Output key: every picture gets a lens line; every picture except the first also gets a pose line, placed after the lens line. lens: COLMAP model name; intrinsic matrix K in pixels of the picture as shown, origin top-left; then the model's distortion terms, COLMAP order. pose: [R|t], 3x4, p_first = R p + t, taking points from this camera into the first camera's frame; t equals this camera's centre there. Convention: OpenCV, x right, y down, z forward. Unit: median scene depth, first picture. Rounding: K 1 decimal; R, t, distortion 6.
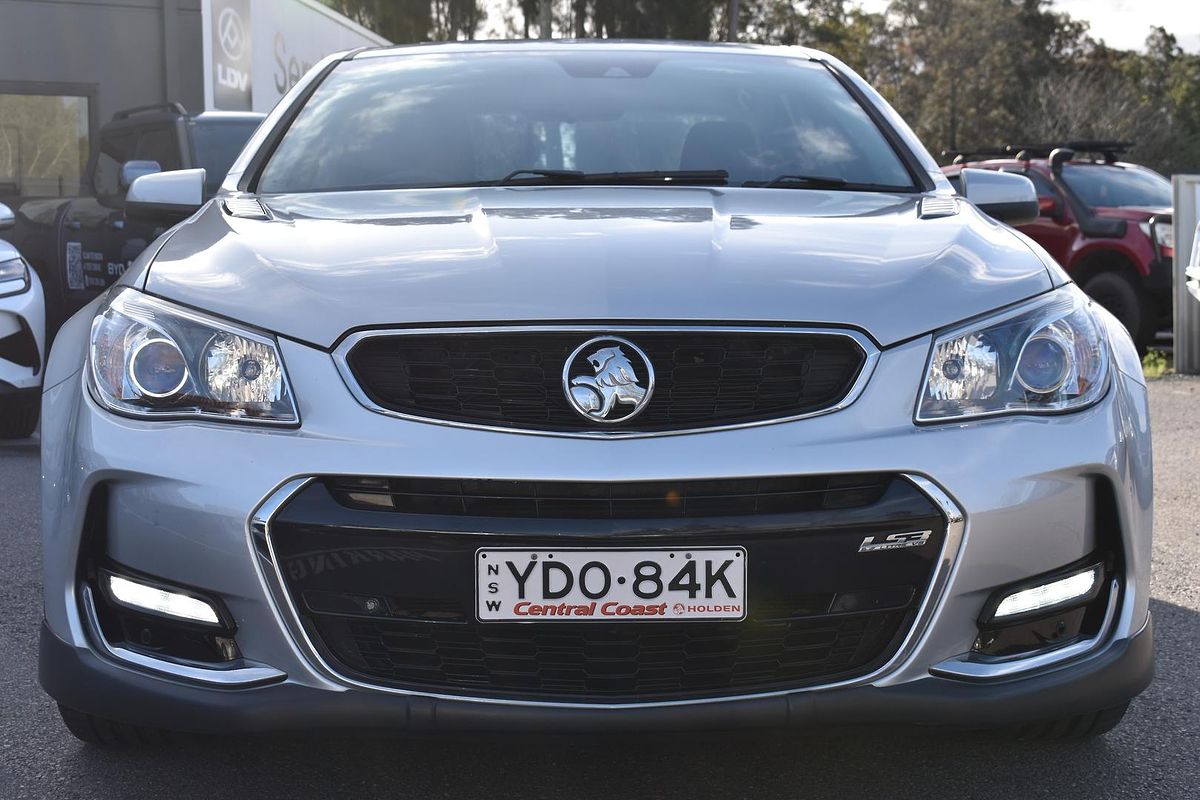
lens RADIAL K [[1983.6, 0, 591.9], [0, 1983.6, 436.4], [0, 0, 1]] dist [-0.025799, 0.000000]
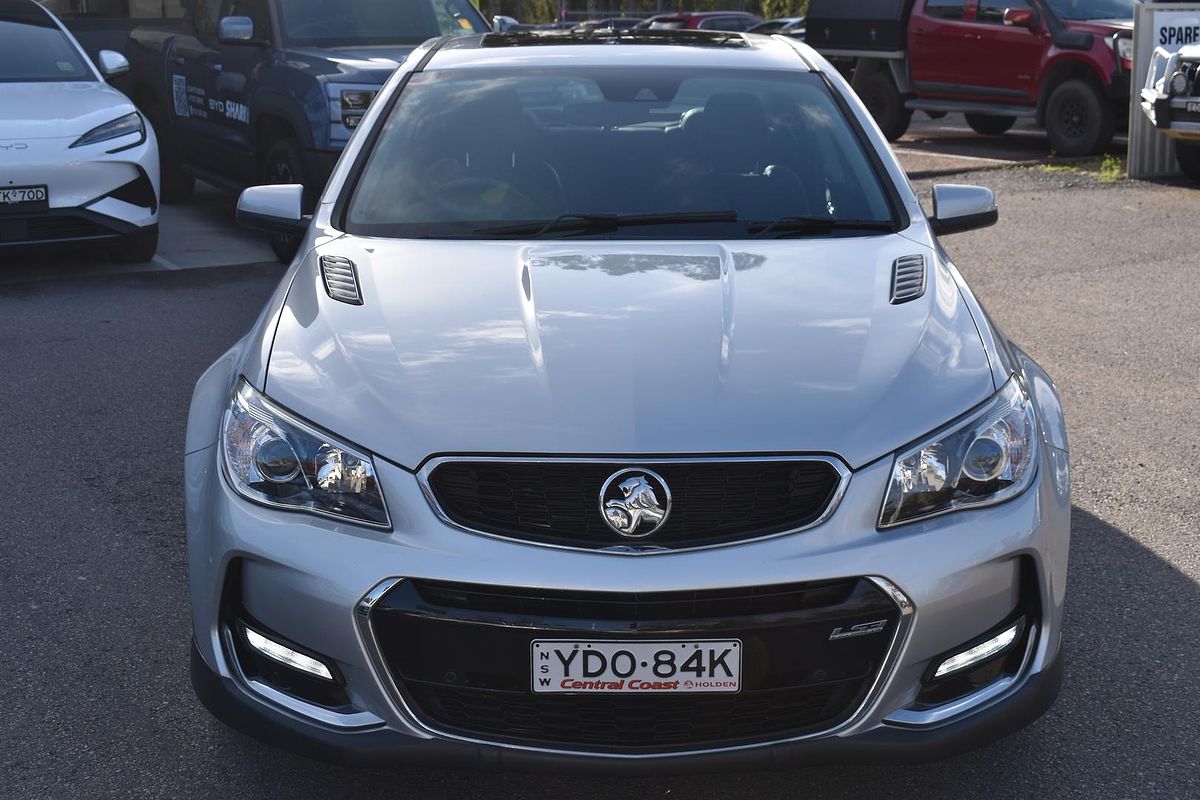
lens RADIAL K [[1709.0, 0, 587.5], [0, 1709.0, 444.6], [0, 0, 1]] dist [-0.047237, 0.000000]
pose [[0.999766, 0.006218, -0.020740, 0.000274], [-0.002524, 0.984811, 0.173611, -0.254989], [0.021505, -0.173518, 0.984596, -0.067253]]
